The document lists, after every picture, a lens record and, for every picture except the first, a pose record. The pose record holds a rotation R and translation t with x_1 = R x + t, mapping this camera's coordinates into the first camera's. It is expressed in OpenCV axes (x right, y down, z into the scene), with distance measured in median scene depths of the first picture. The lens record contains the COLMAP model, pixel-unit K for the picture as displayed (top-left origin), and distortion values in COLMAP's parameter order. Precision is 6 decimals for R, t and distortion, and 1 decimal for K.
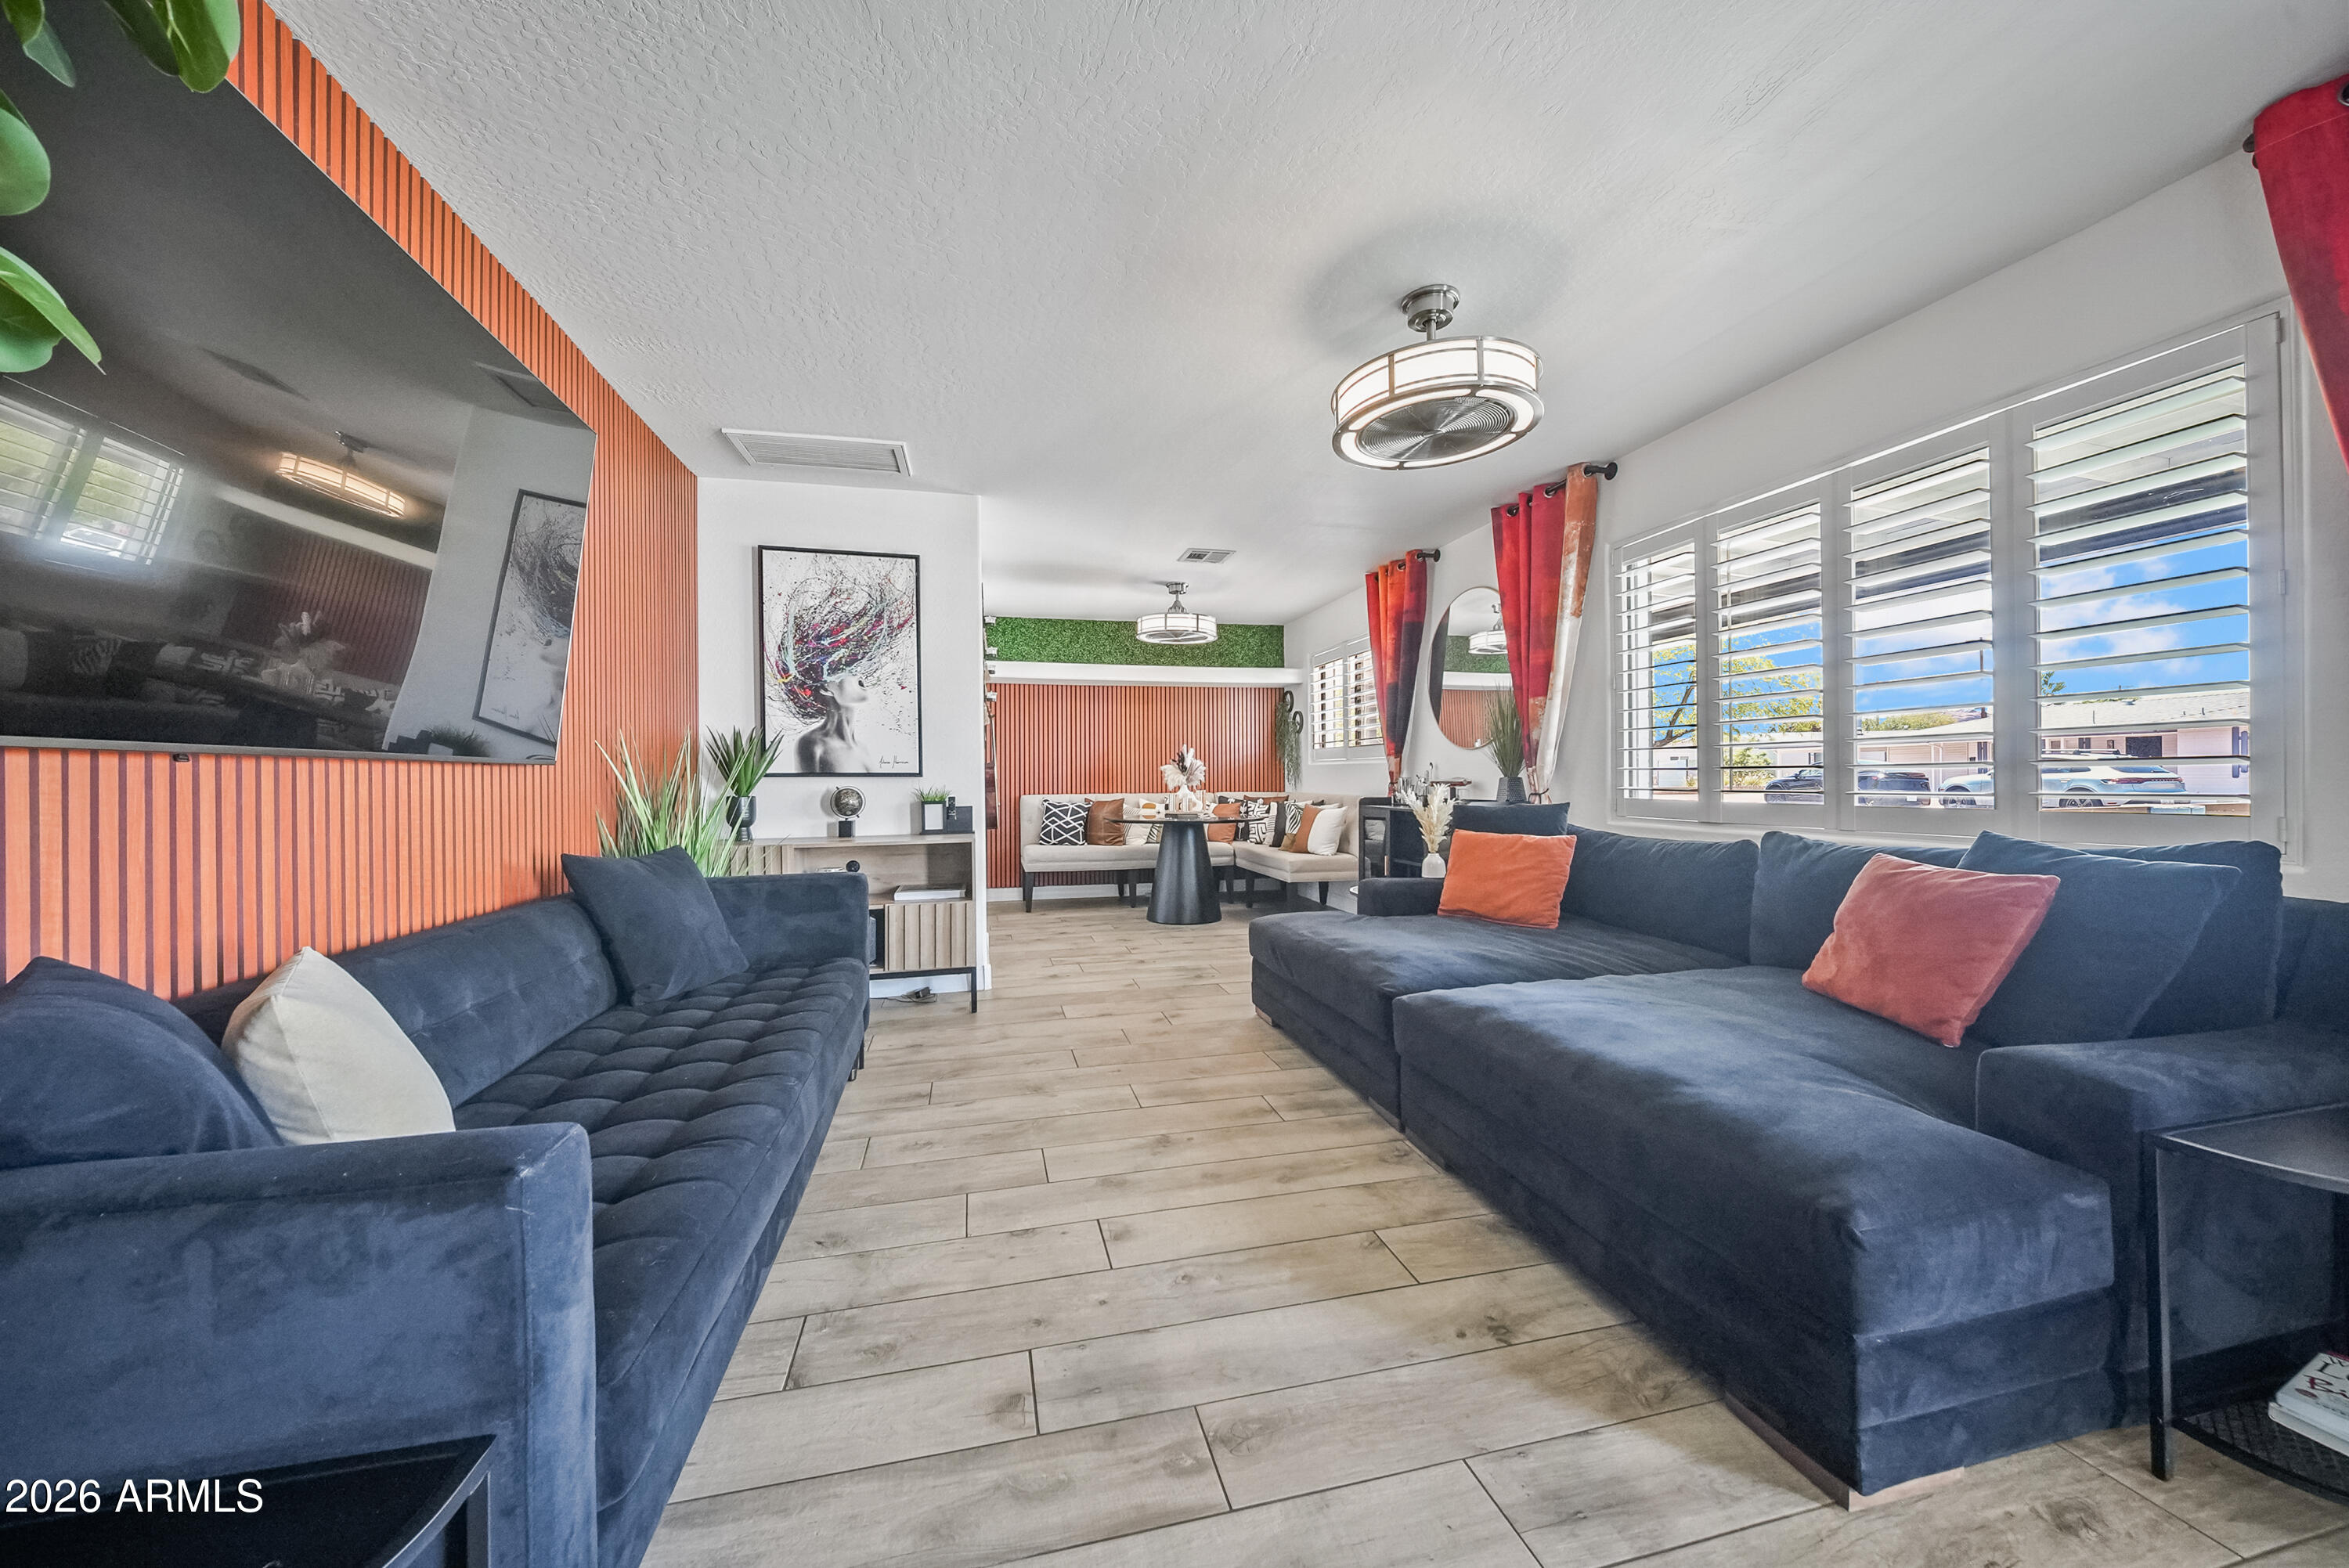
lens RADIAL K [[897.5, 0, 1177.4], [0, 897.5, 778.7], [0, 0, 1]] dist [0.000633, -0.000388]
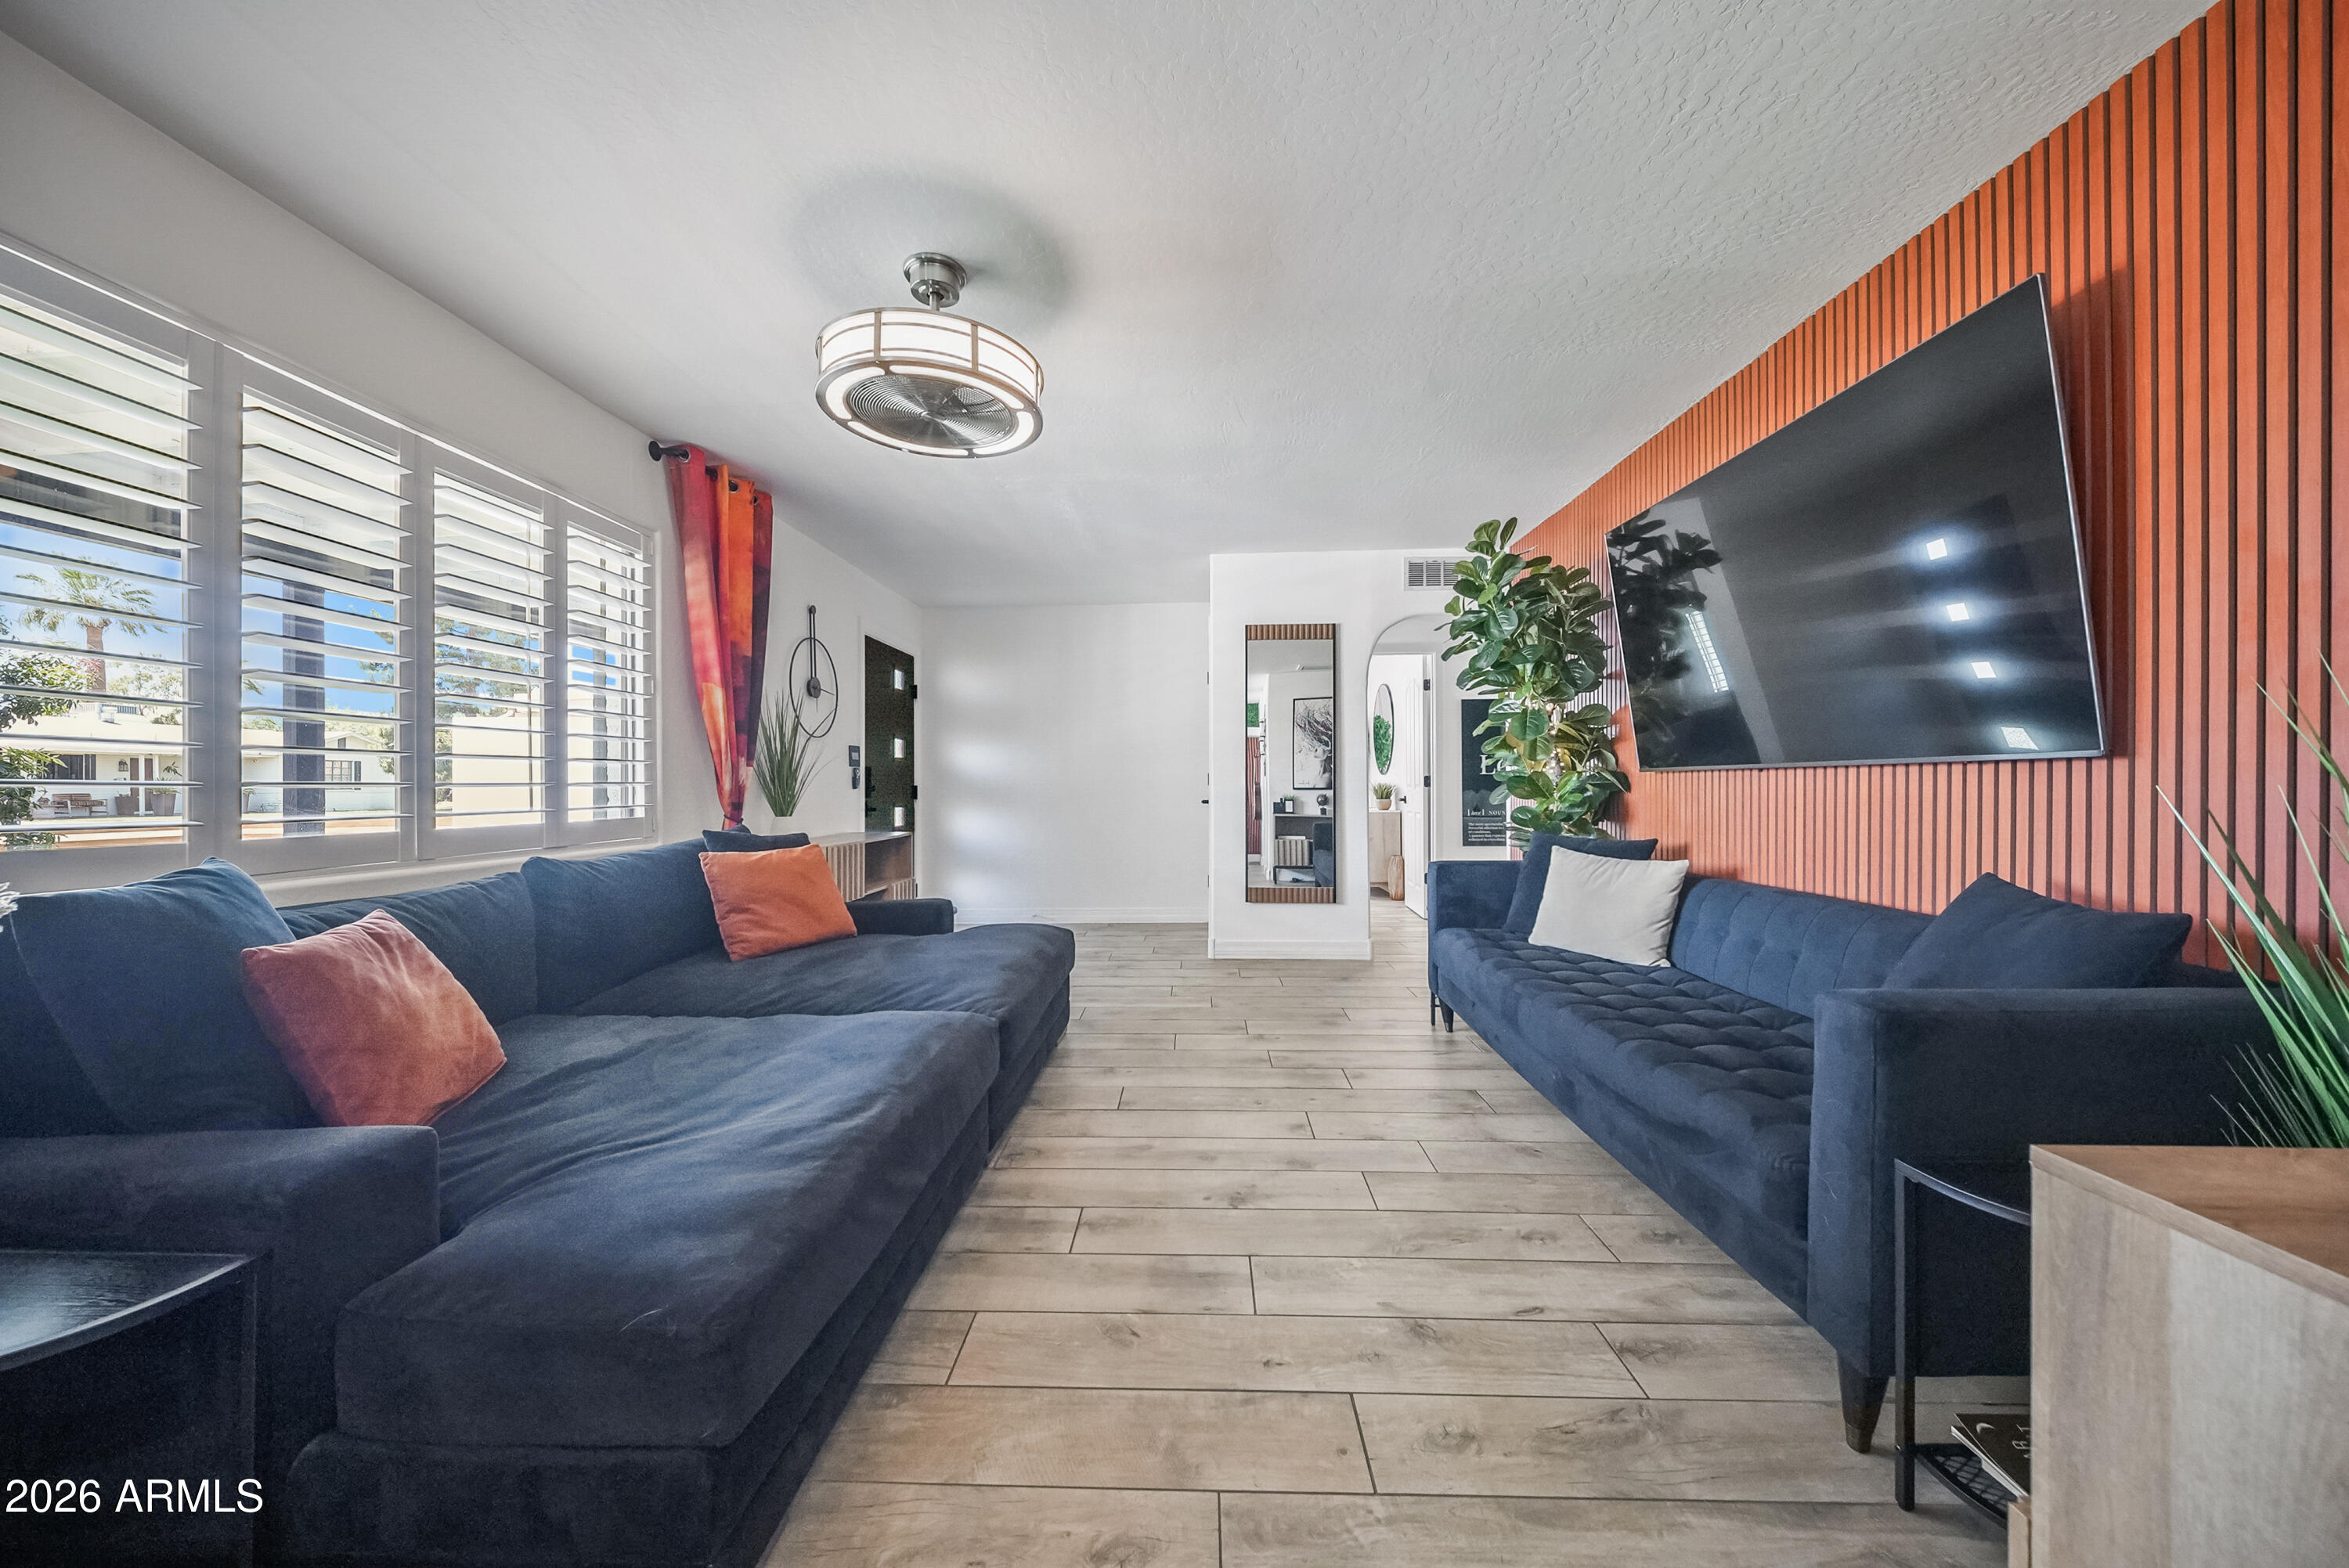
lens RADIAL K [[897.5, 0, 1161.6], [0, 897.5, 783.5], [0, 0, 1]] dist [0.000633, -0.000388]
pose [[-0.964814, 0.012984, 0.262613, -0.183473], [0.012399, 0.999916, -0.003886, -0.000917], [-0.262641, -0.000494, -0.964893, 1.909324]]
